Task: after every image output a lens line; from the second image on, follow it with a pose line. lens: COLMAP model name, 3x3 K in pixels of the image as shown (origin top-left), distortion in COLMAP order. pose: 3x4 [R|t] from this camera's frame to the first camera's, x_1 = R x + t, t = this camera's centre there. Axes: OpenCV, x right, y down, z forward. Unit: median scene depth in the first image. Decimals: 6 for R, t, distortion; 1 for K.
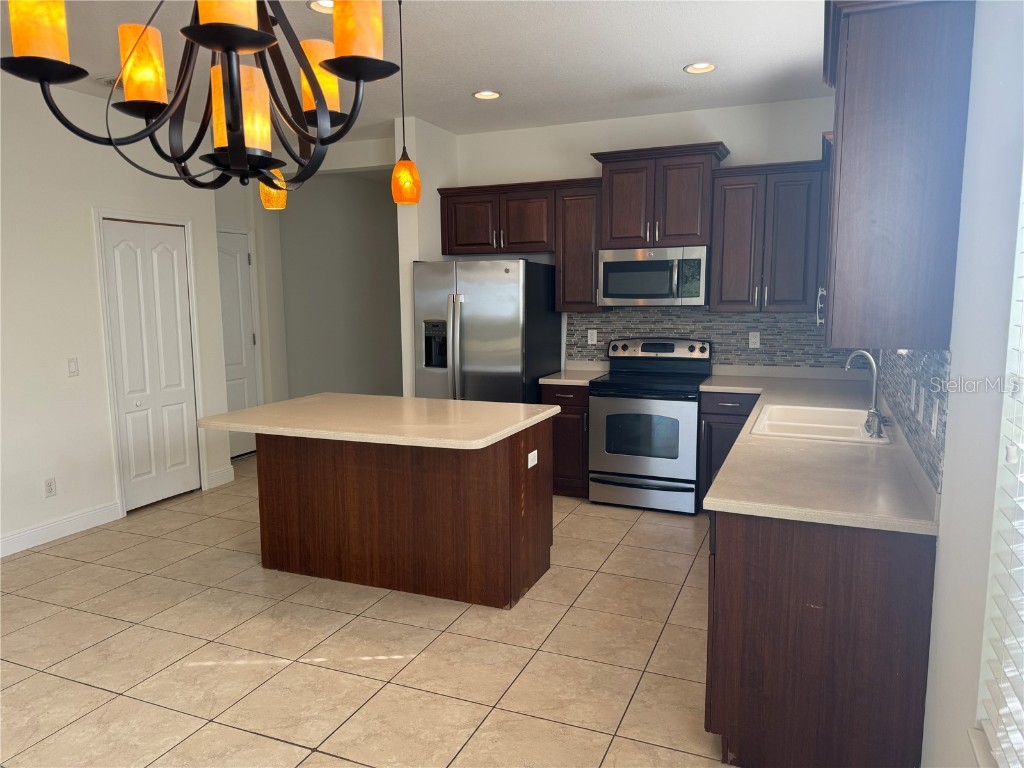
lens RADIAL K [[725.6, 0, 509.2], [0, 725.6, 390.3], [0, 0, 1]] dist [0.044767, -0.048723]
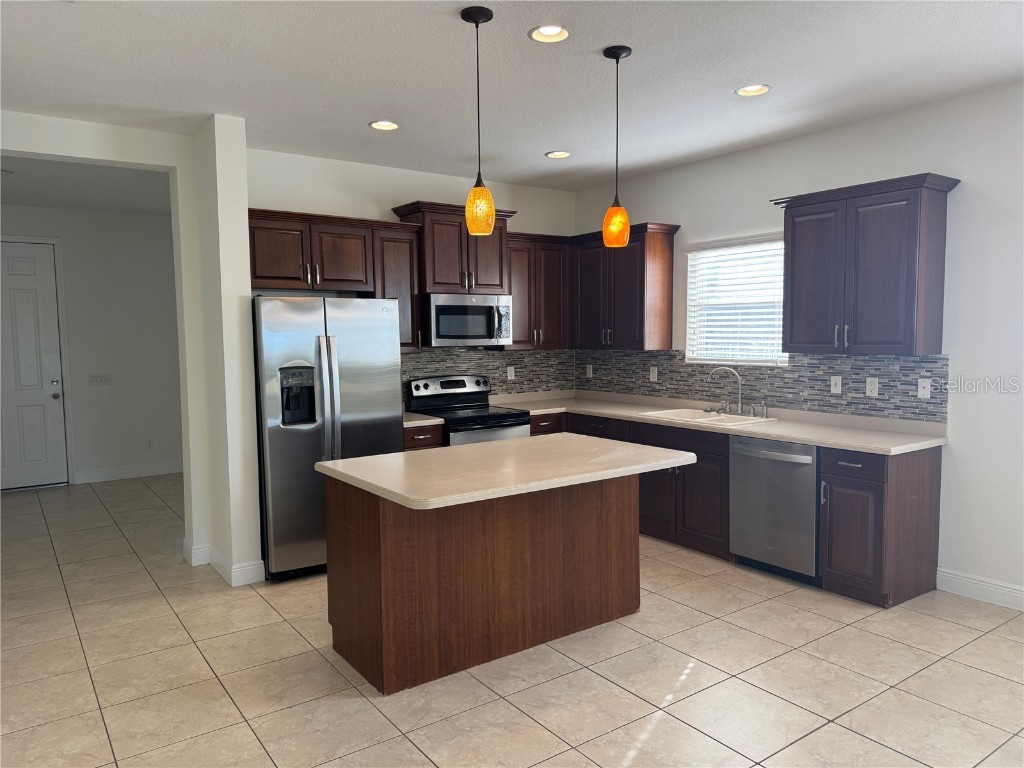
lens RADIAL K [[725.6, 0, 516.3], [0, 725.6, 386.5], [0, 0, 1]] dist [0.044767, -0.048723]
pose [[0.515975, -0.062204, 0.854342, -0.700694], [0.123109, 0.992391, -0.002096, -0.042822], [-0.847711, 0.106258, 0.519707, 0.364106]]
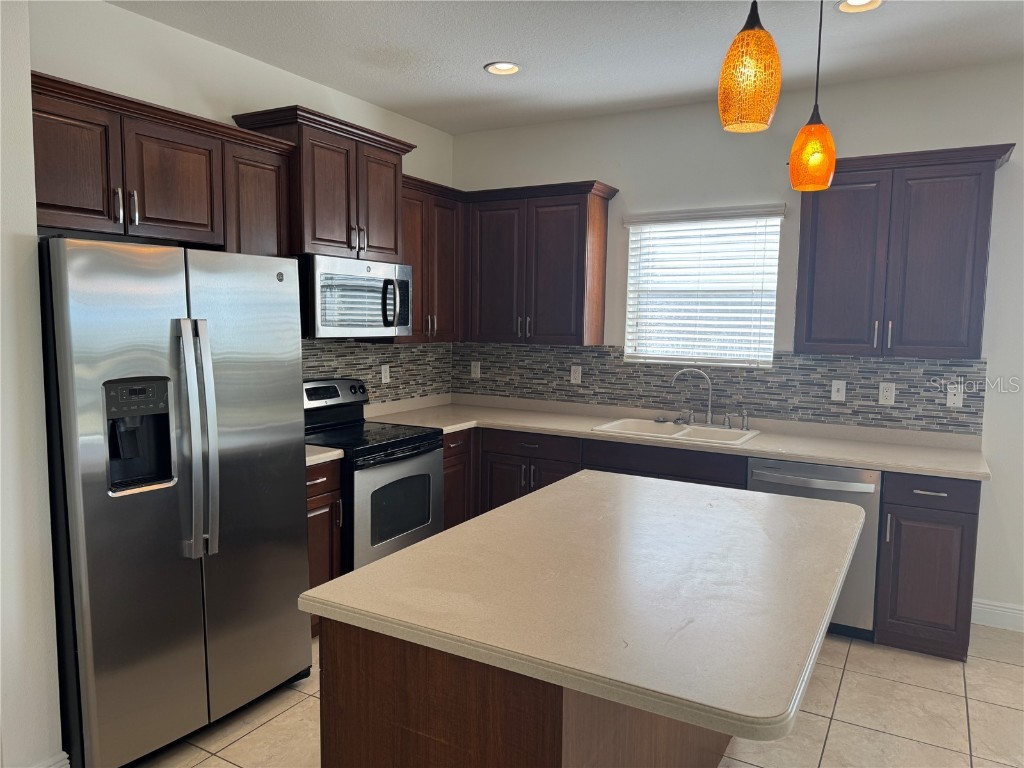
lens RADIAL K [[725.6, 0, 515.9], [0, 725.6, 388.3], [0, 0, 1]] dist [0.044767, -0.048723]
pose [[0.113162, -0.087342, 0.989730, -0.521844], [0.119450, 0.990100, 0.073717, -0.097734], [-0.986370, 0.109881, 0.122475, 0.739643]]
